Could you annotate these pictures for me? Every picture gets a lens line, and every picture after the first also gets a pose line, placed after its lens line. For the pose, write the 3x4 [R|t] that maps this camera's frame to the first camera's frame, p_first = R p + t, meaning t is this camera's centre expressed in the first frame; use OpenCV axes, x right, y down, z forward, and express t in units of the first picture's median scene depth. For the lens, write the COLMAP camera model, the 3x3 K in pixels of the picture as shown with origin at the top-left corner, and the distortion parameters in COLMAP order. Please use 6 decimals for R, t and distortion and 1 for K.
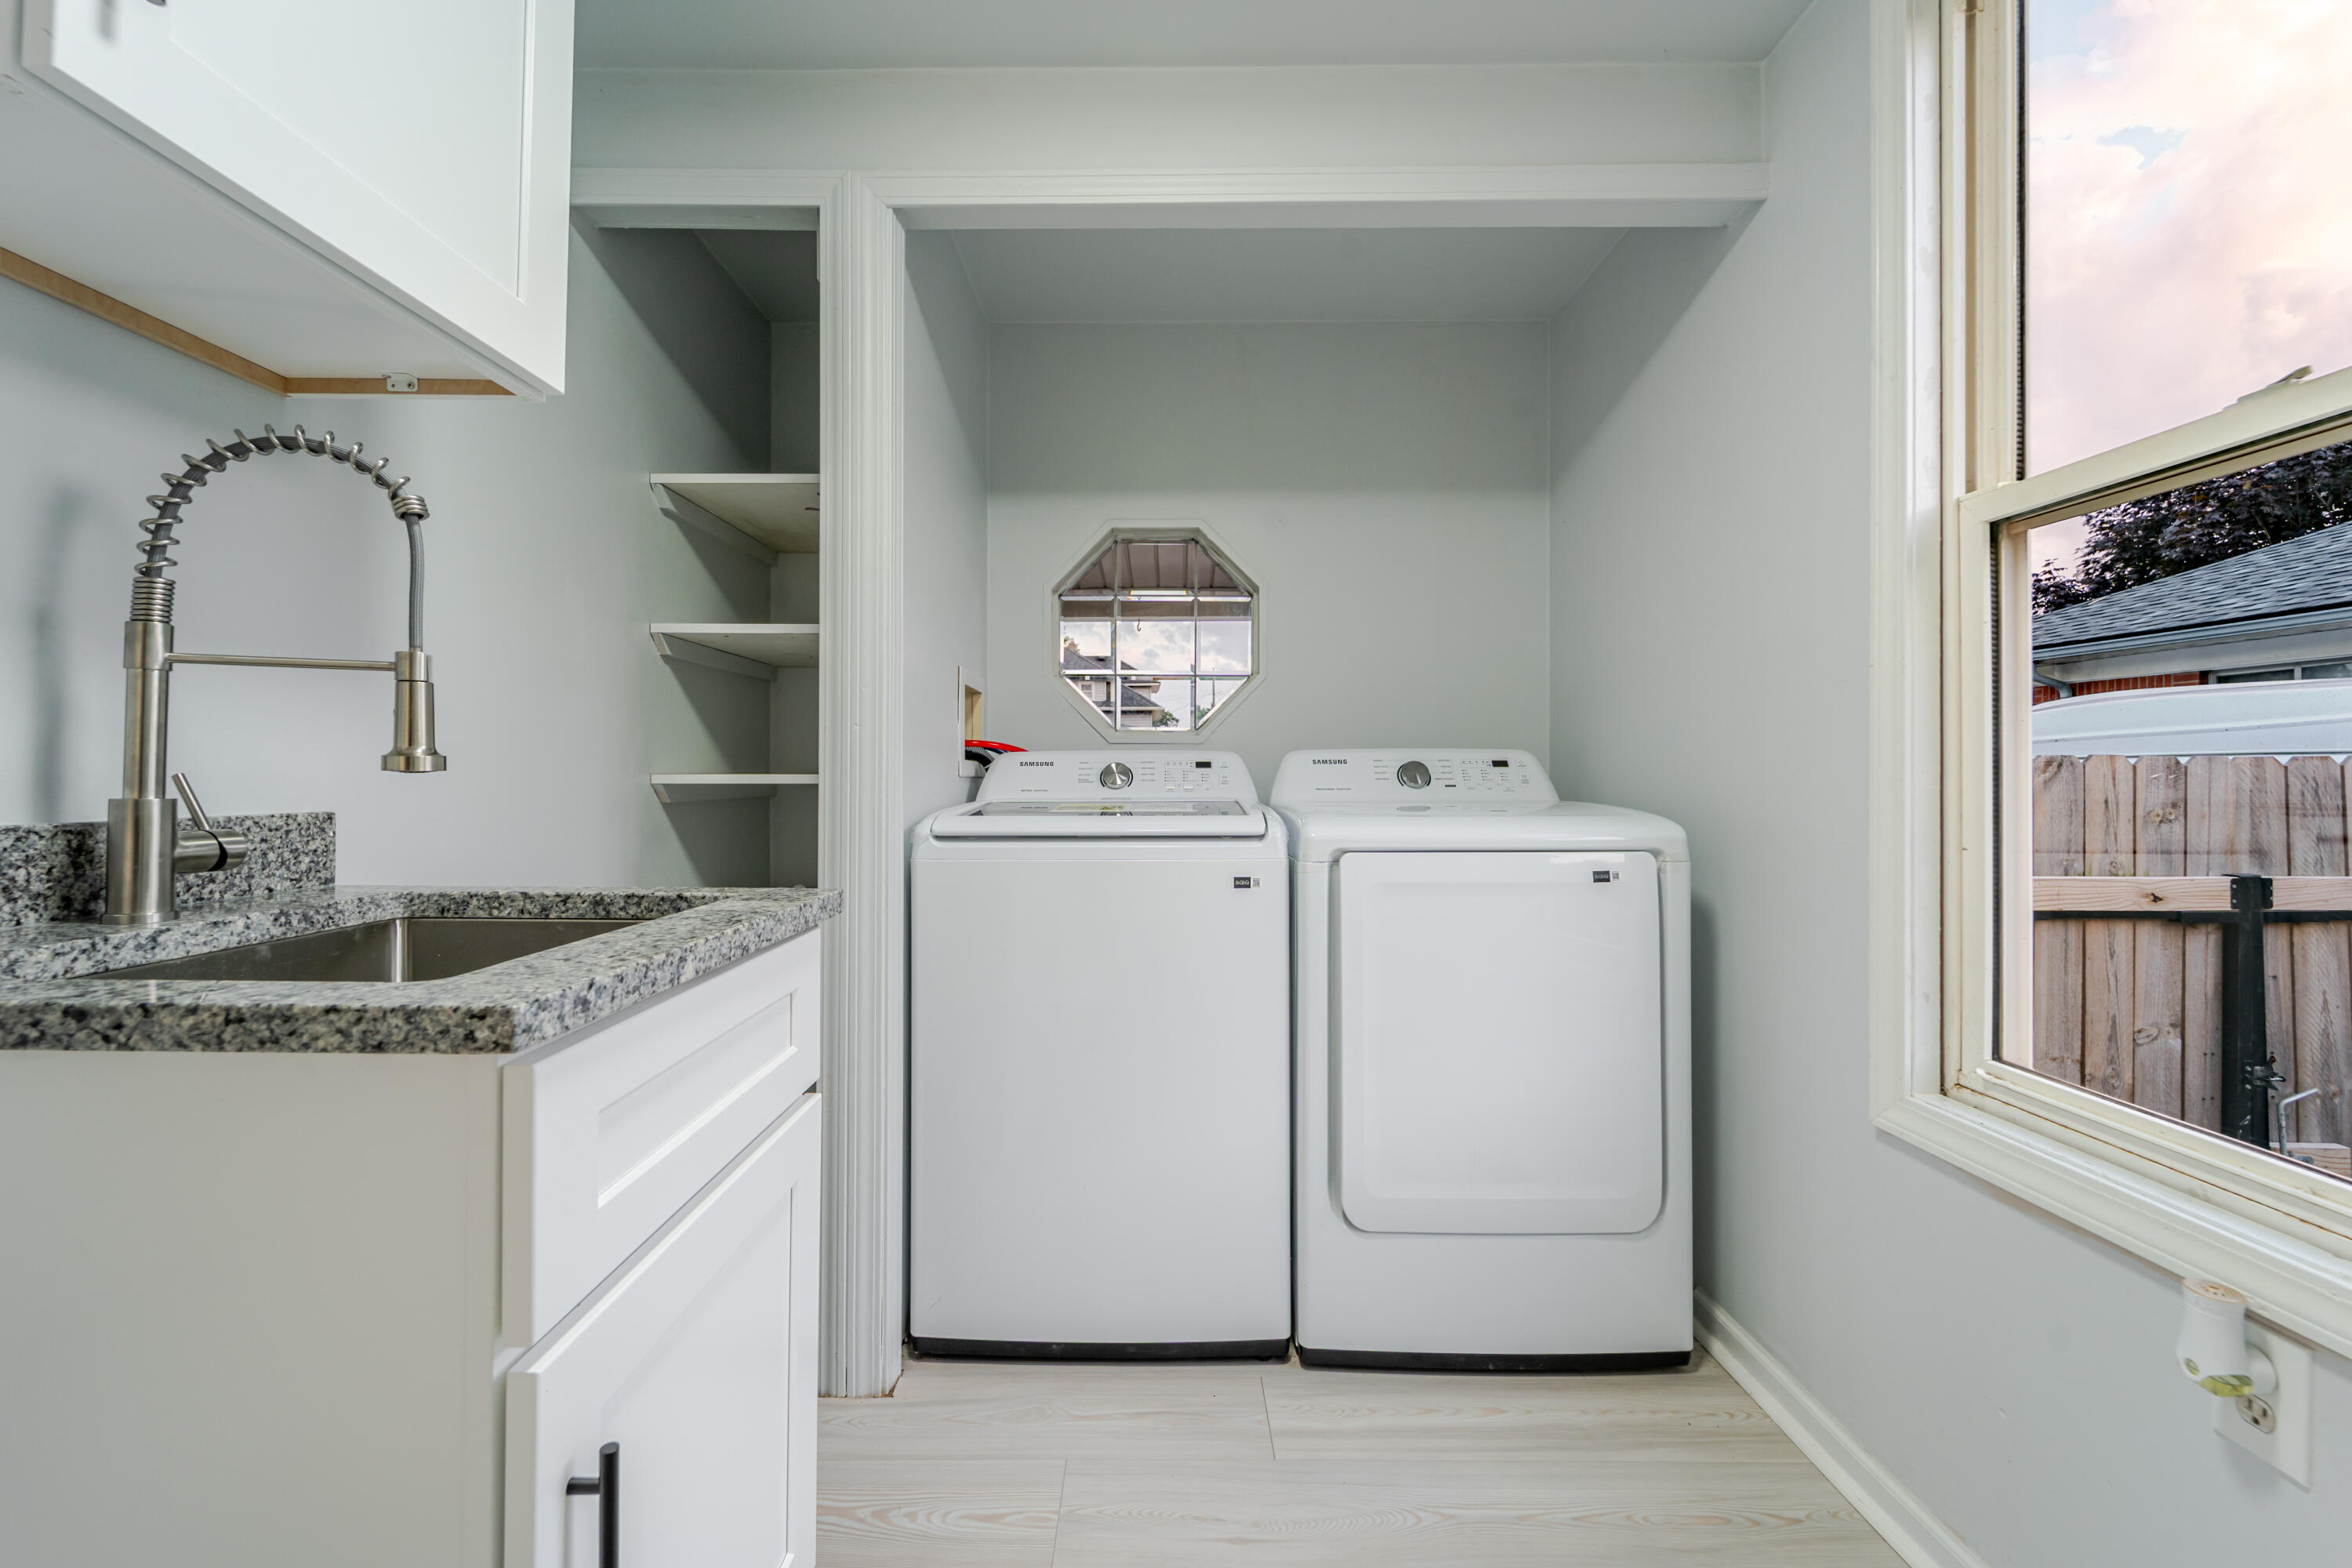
lens RADIAL K [[956.7, 0, 1154.1], [0, 956.7, 765.4], [0, 0, 1]] dist [-0.006847, 0.001587]
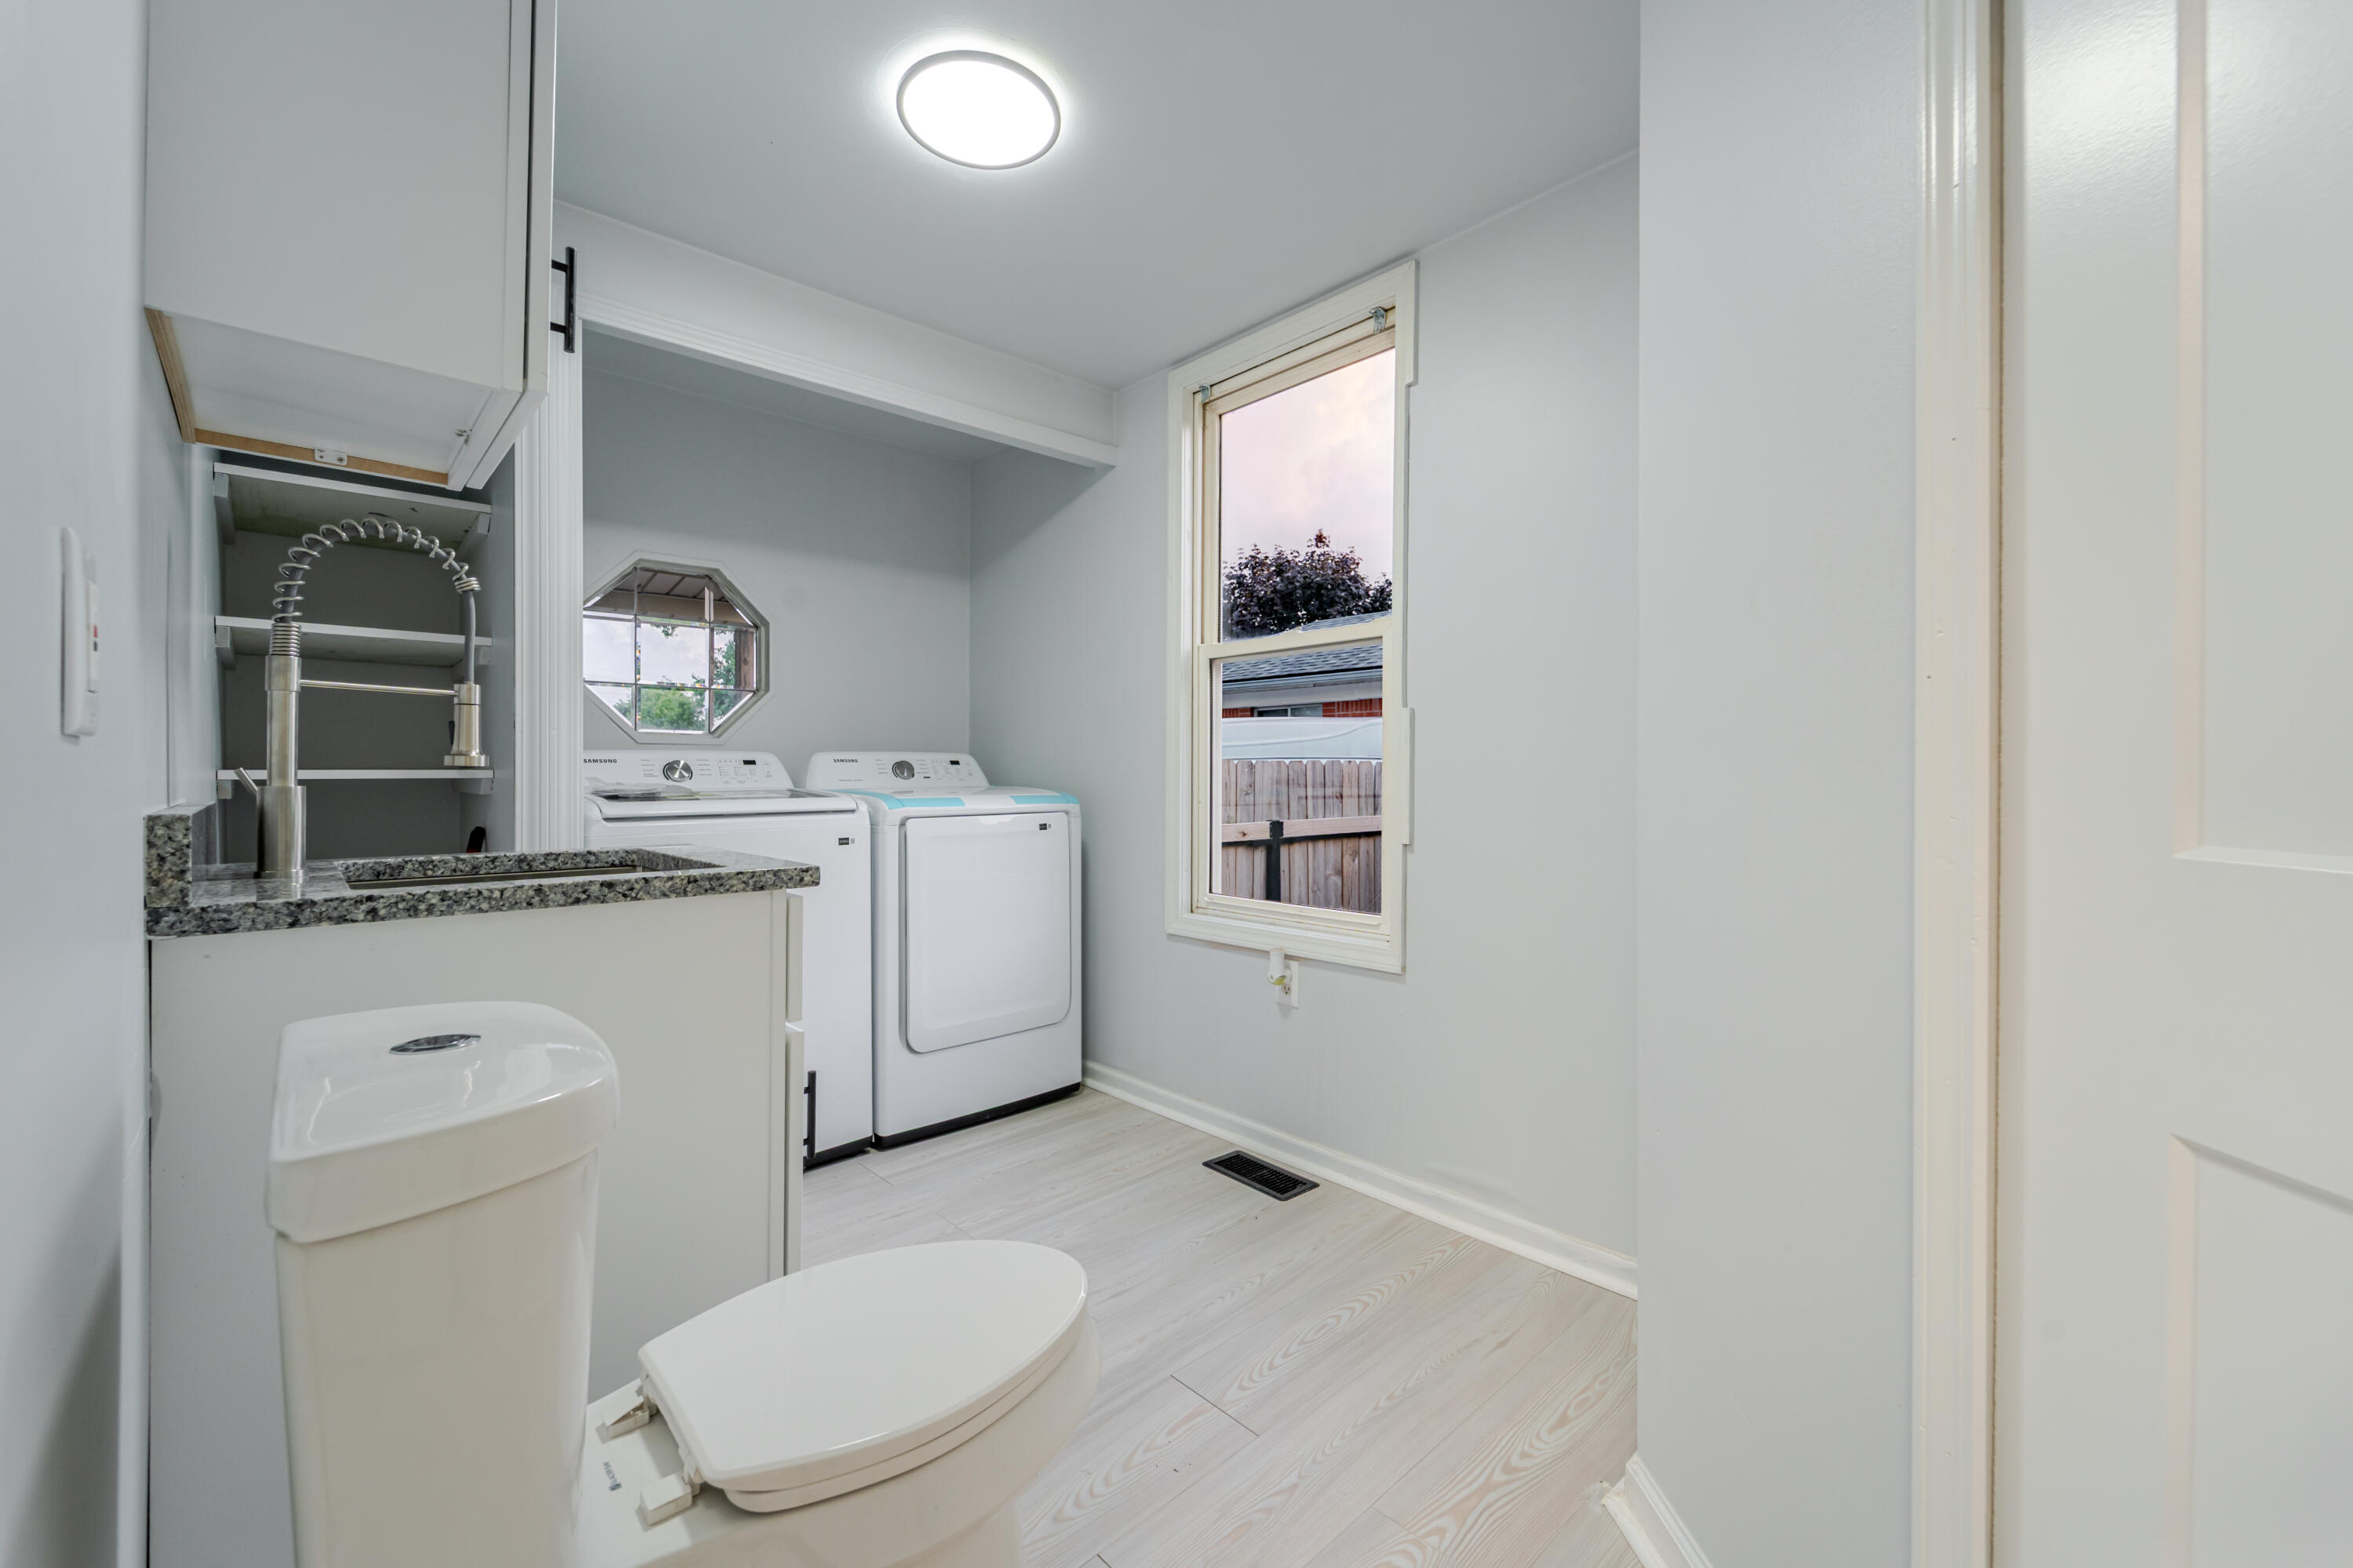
lens RADIAL K [[957.2, 0, 1181.1], [0, 957.2, 775.8], [0, 0, 1]] dist [-0.006847, 0.001587]
pose [[0.719182, -0.004933, 0.694804, -0.592024], [-0.004891, 0.999914, 0.012162, -0.001326], [-0.694804, -0.012145, 0.719096, -0.468567]]
